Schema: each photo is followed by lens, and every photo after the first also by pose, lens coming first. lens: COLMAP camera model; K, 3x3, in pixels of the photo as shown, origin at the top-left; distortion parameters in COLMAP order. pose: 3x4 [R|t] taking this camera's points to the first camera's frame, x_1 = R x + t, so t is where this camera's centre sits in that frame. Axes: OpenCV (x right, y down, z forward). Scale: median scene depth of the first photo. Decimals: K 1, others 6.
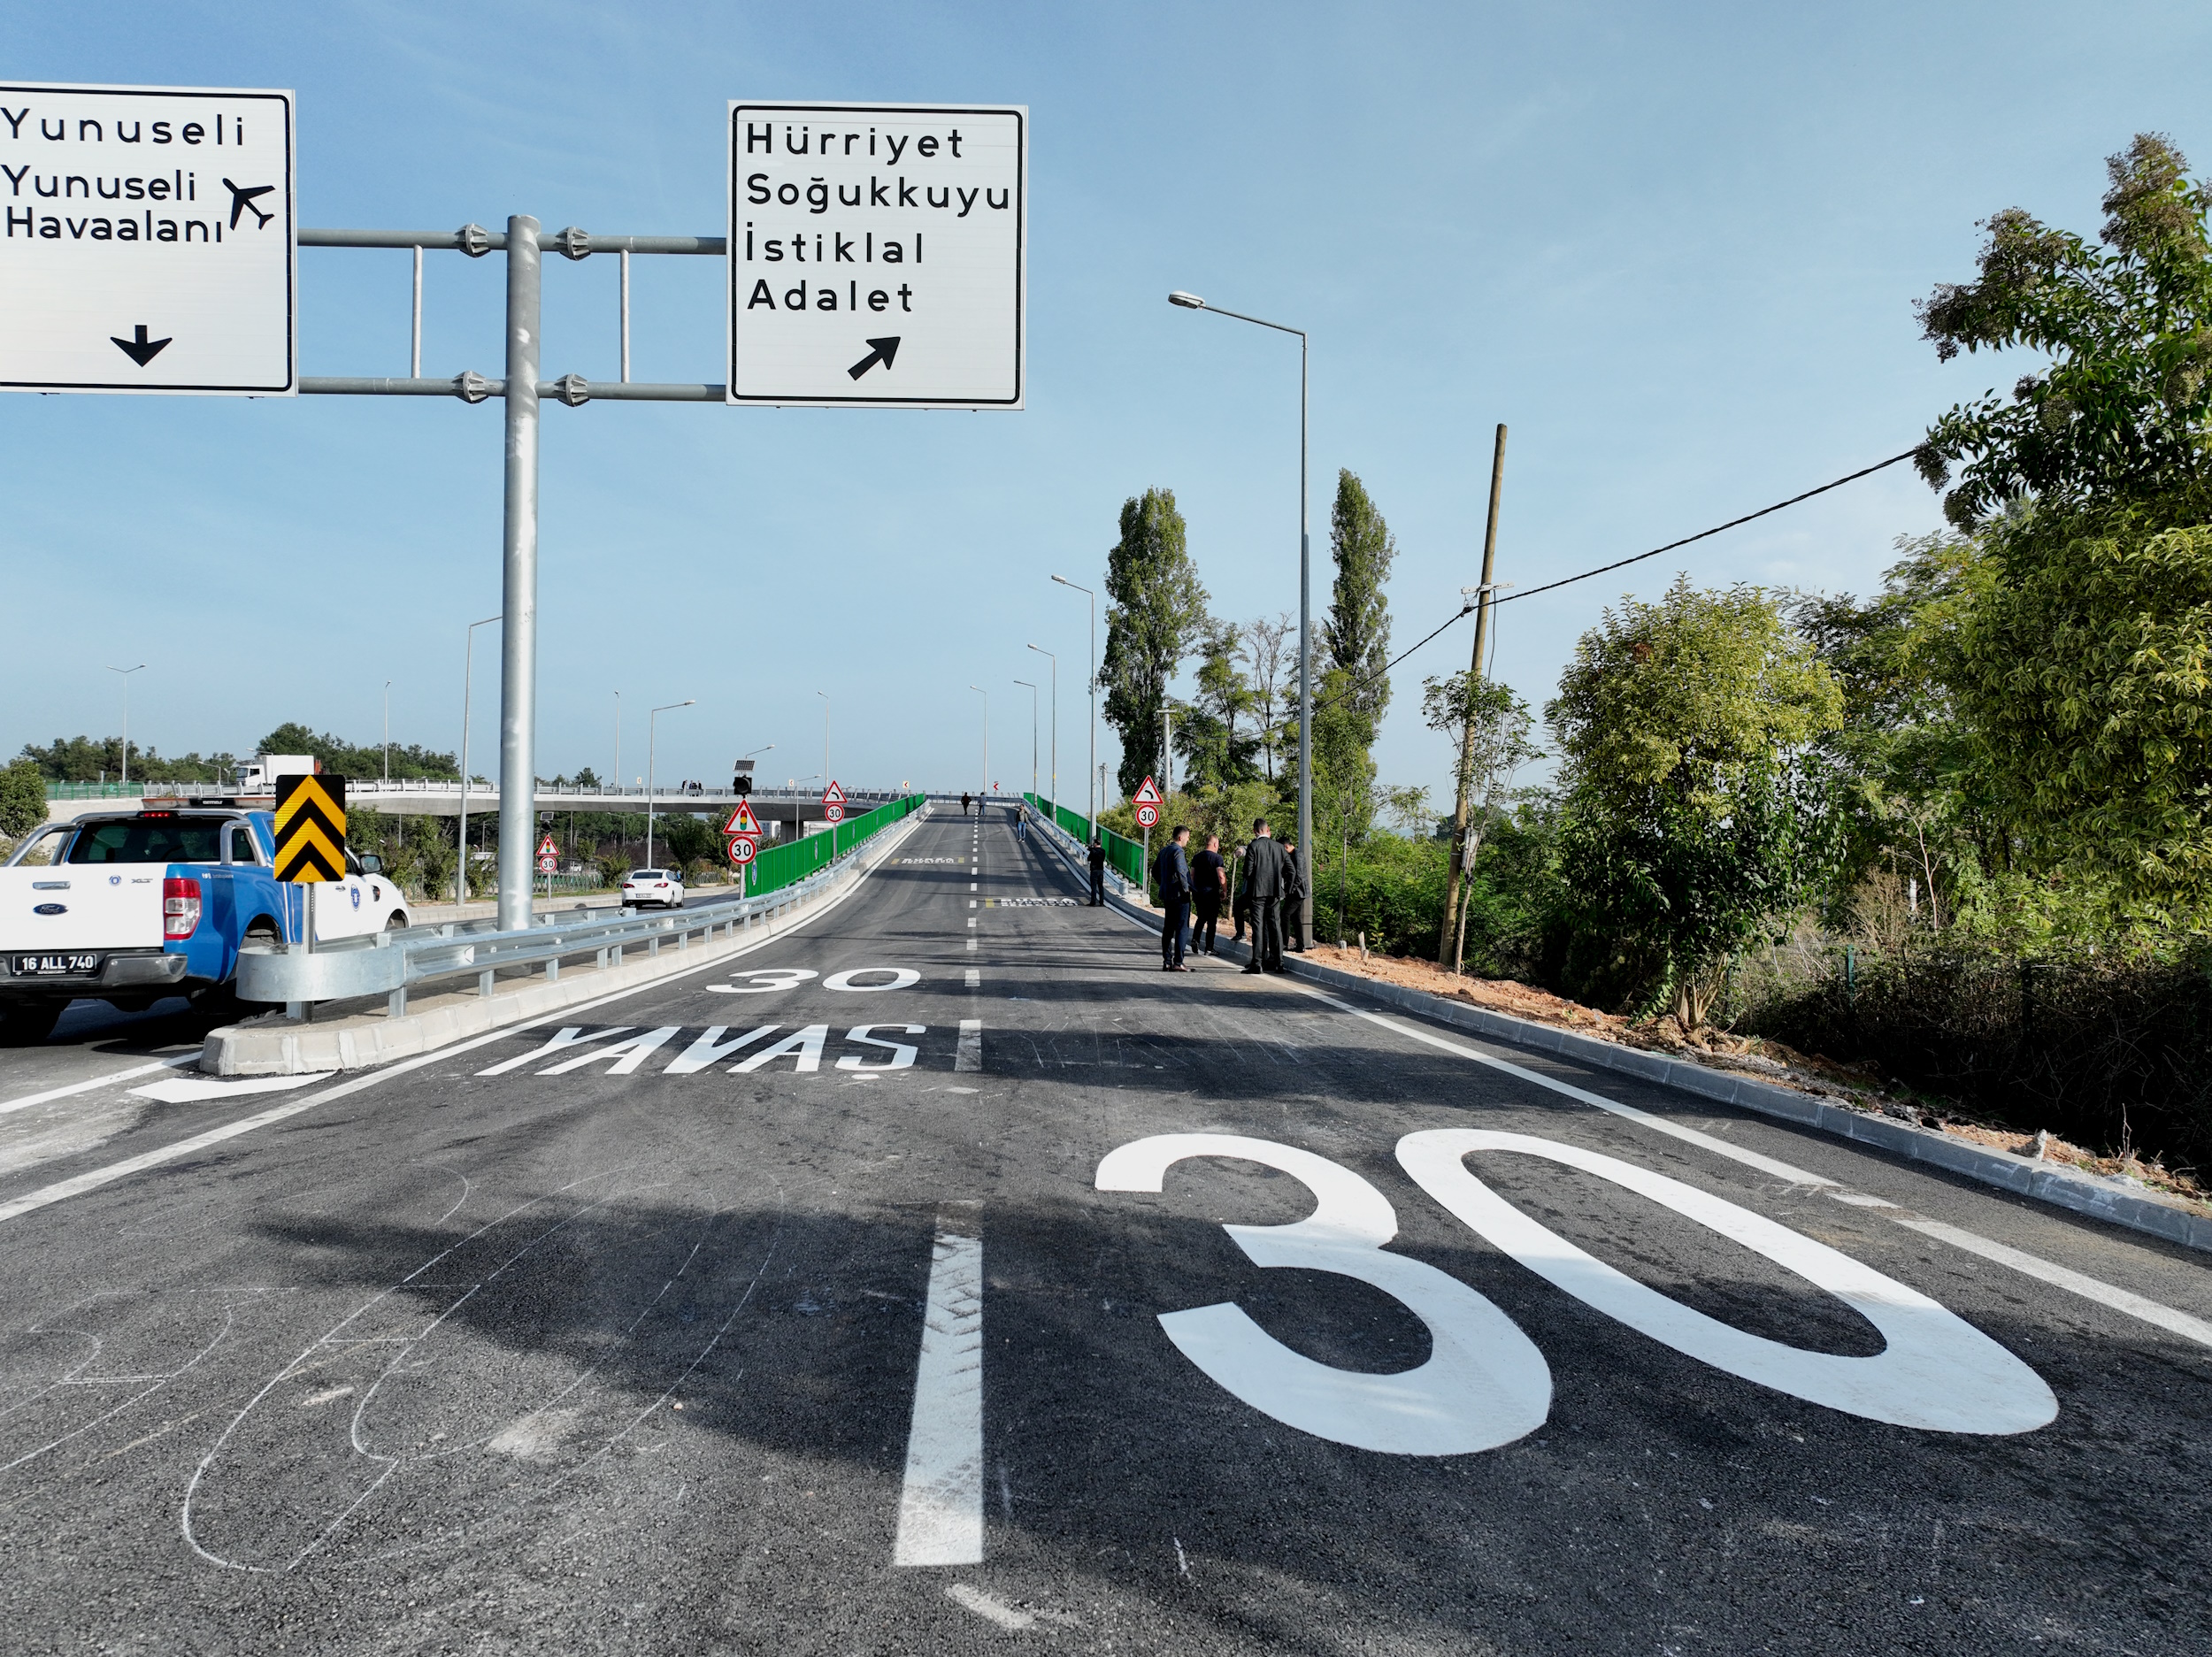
lens RADIAL K [[1545.7, 0, 1106.0], [0, 1545.7, 828.5], [0, 0, 1]] dist [-0.003612, 0.018823]
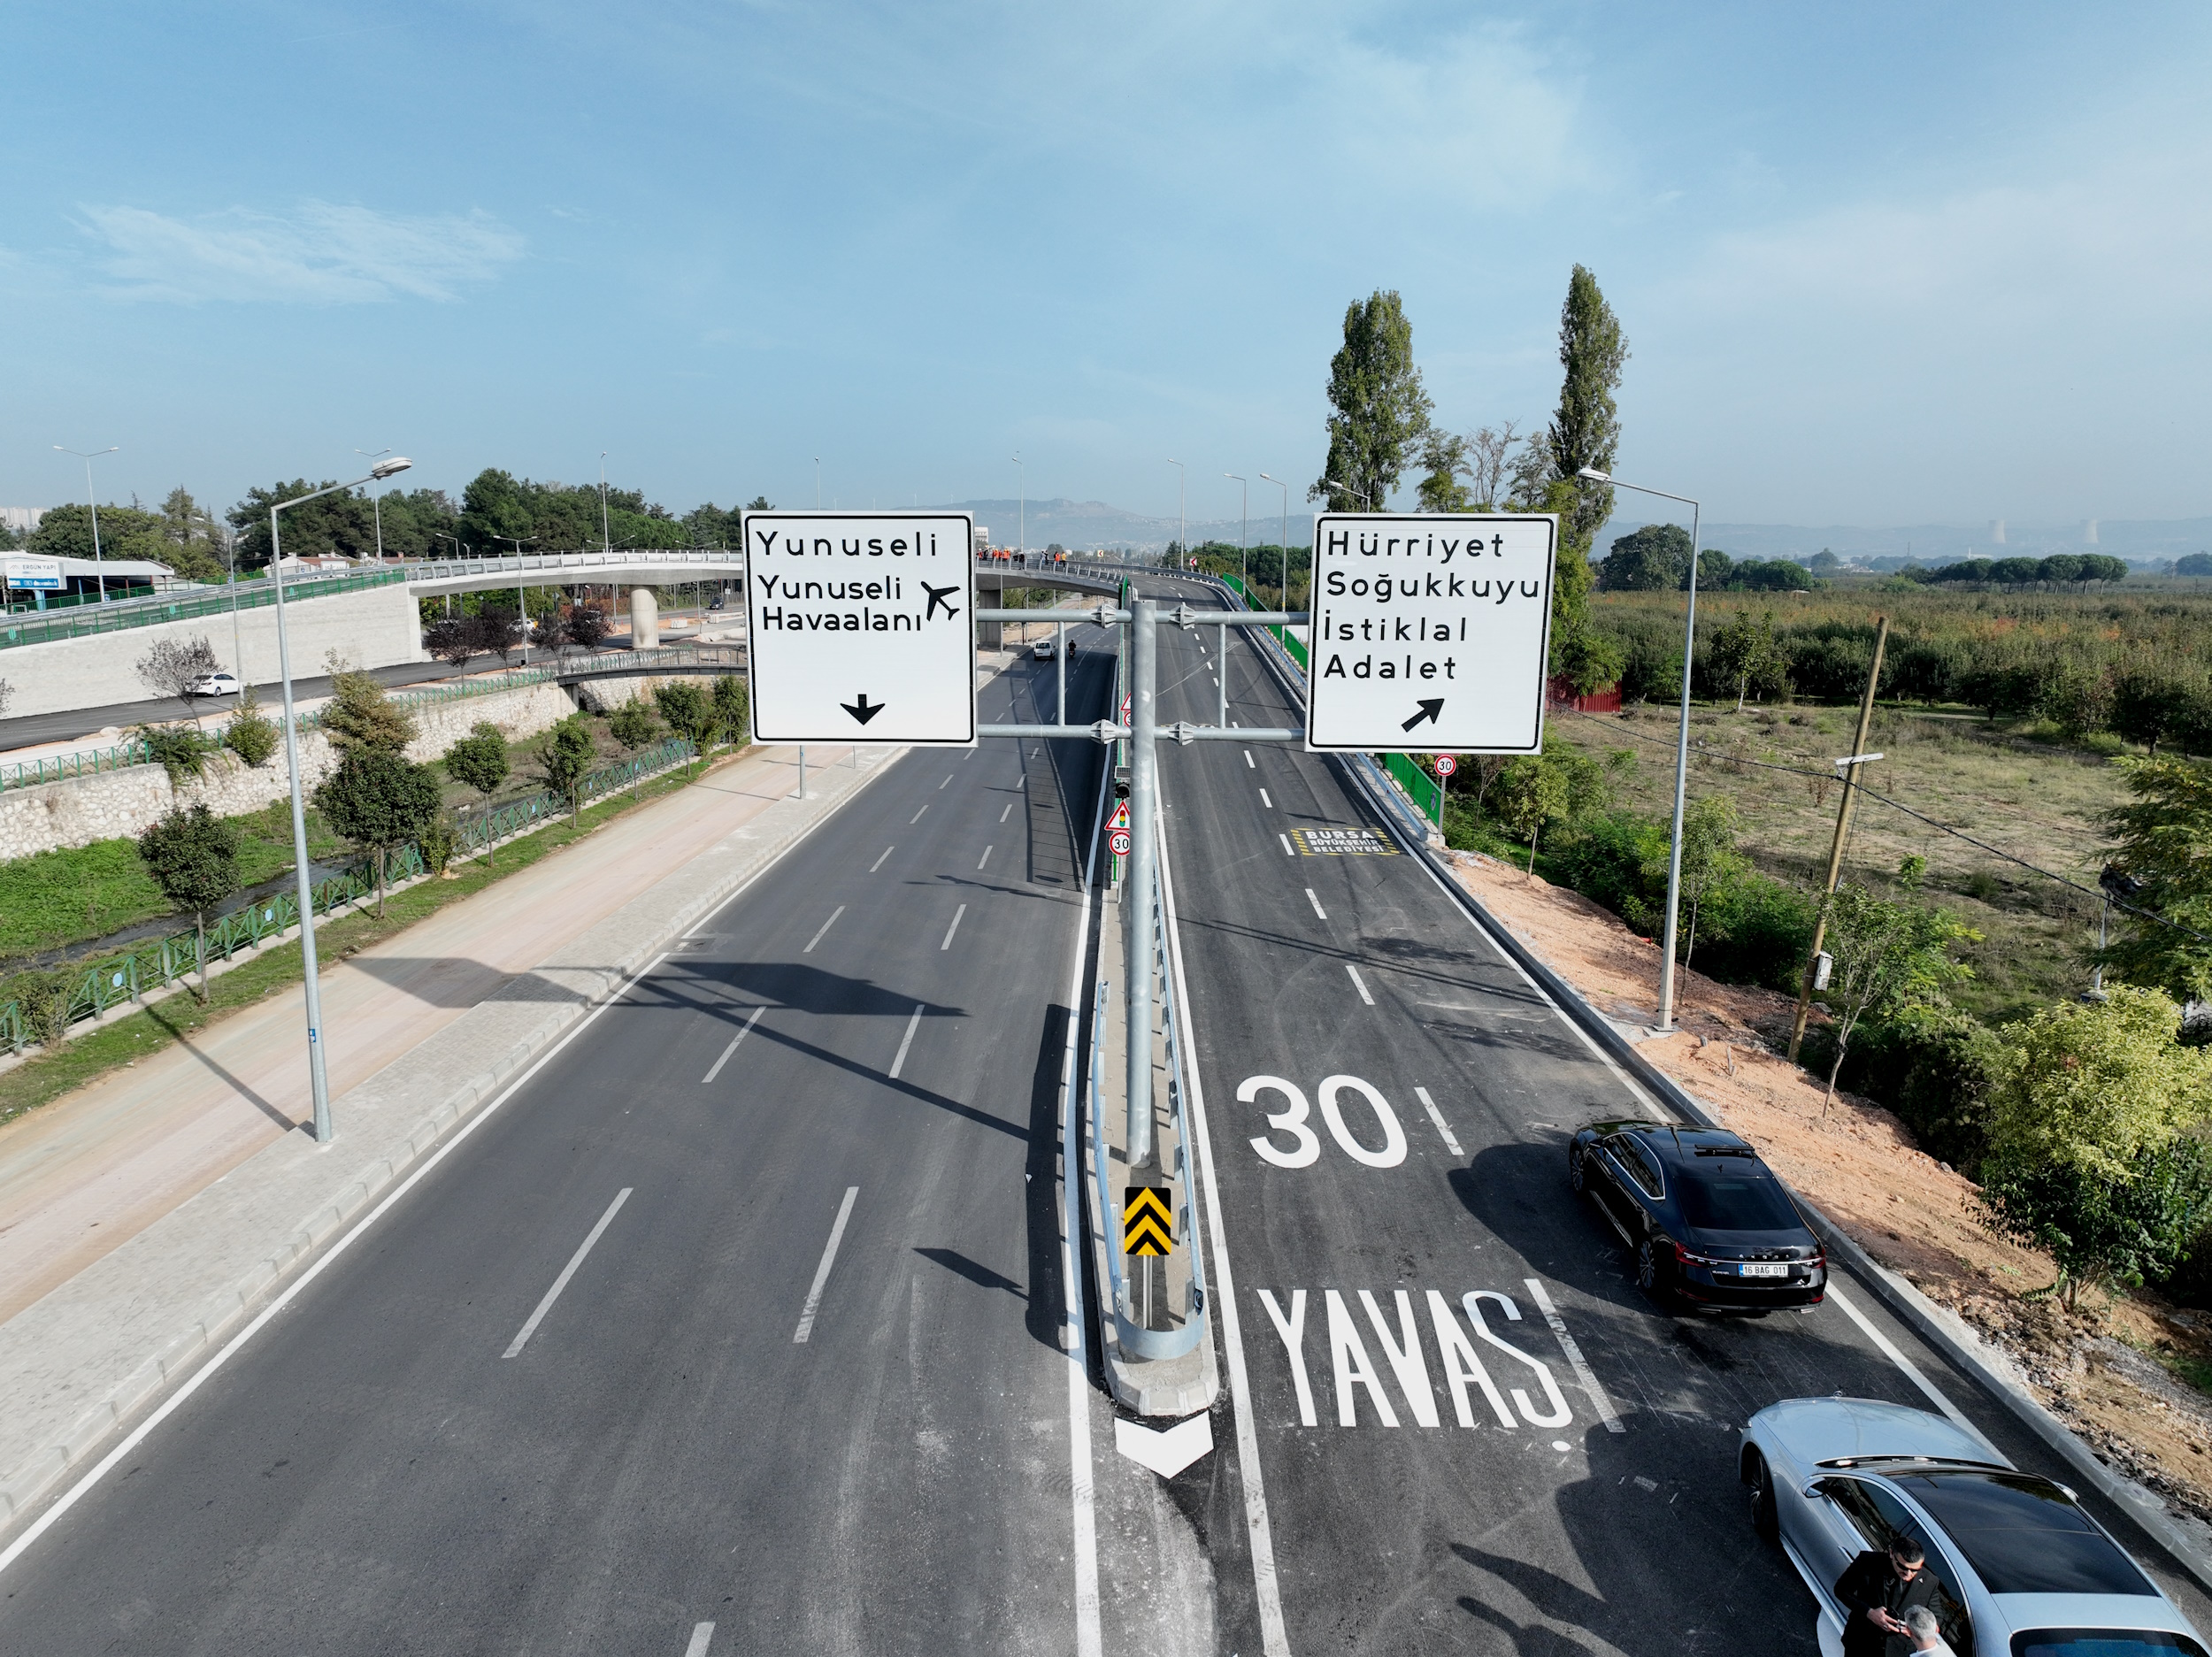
lens RADIAL K [[1545.7, 0, 1106.0], [0, 1545.7, 828.5], [0, 0, 1]] dist [-0.003612, 0.018823]
pose [[0.995658, 0.015927, -0.091719, -0.291141], [0.002088, 0.981186, 0.193052, -0.459239], [0.093068, -0.192405, 0.976892, -0.277532]]
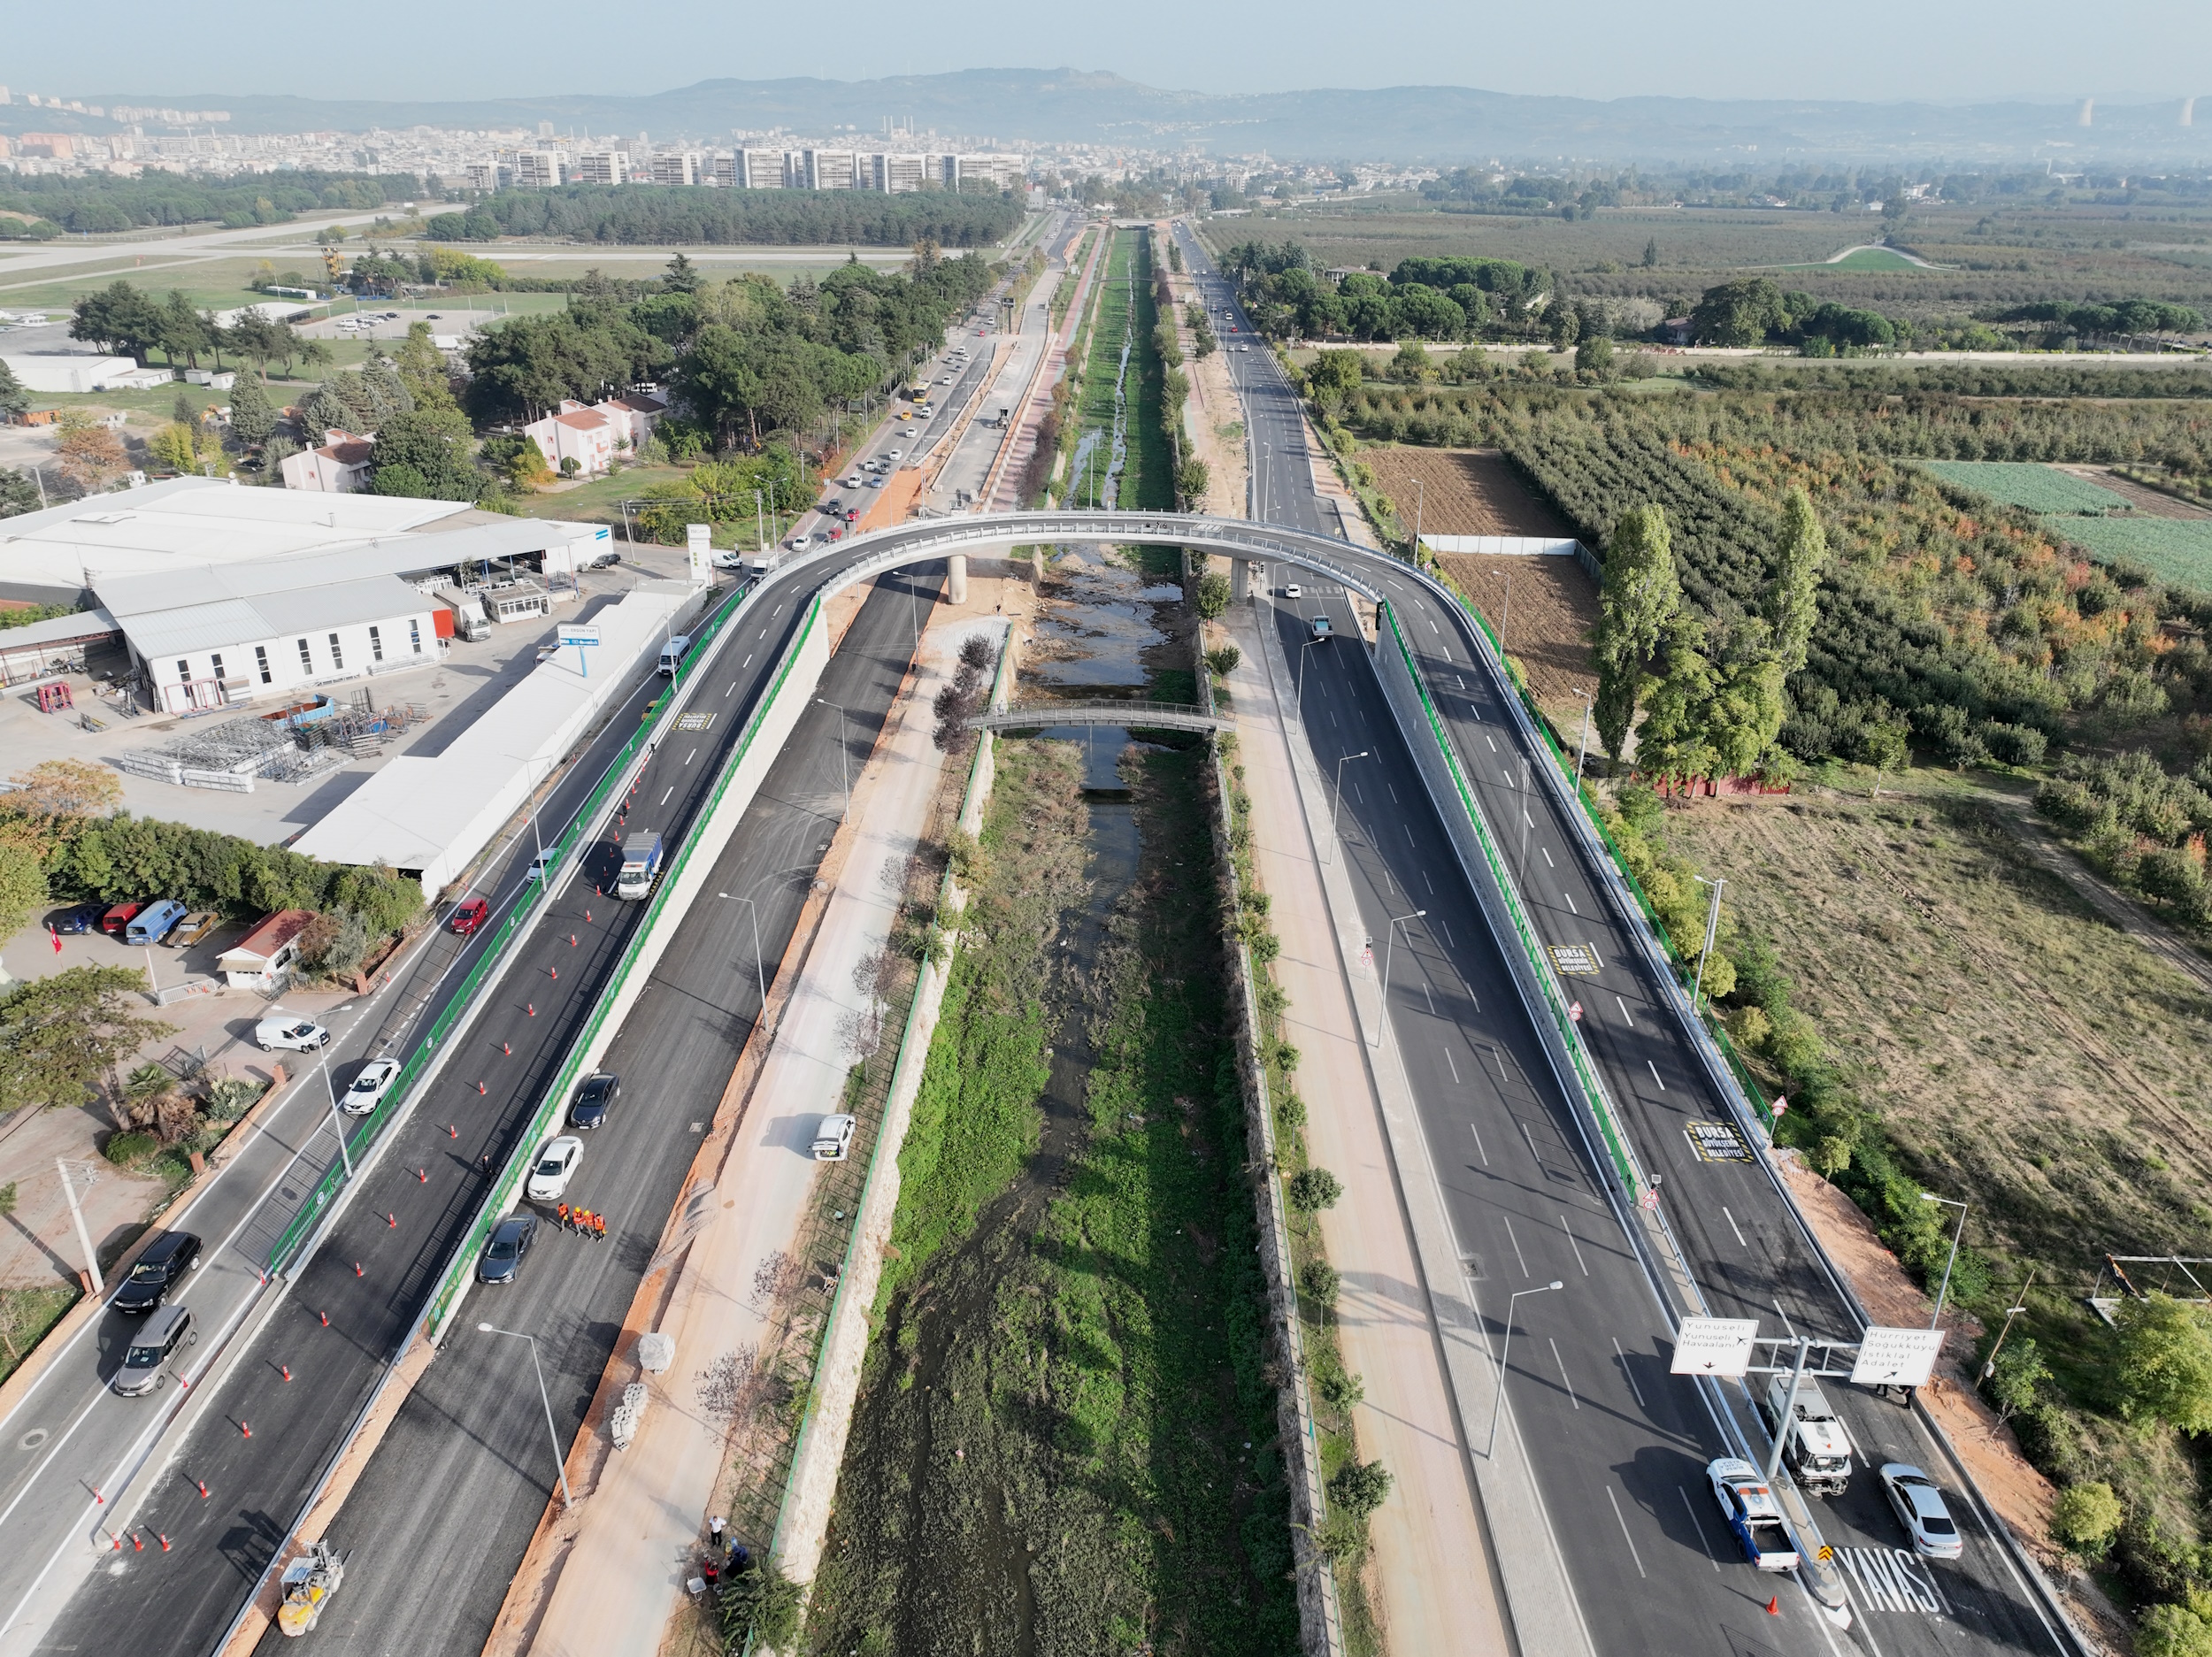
lens RADIAL K [[1545.7, 0, 1106.0], [0, 1545.7, 828.5], [0, 0, 1]] dist [-0.003612, 0.018823]
pose [[0.995338, 0.041897, -0.086874, -1.903374], [-0.000537, 0.903116, 0.429396, -3.338446], [0.096448, -0.427348, 0.898928, -2.229593]]
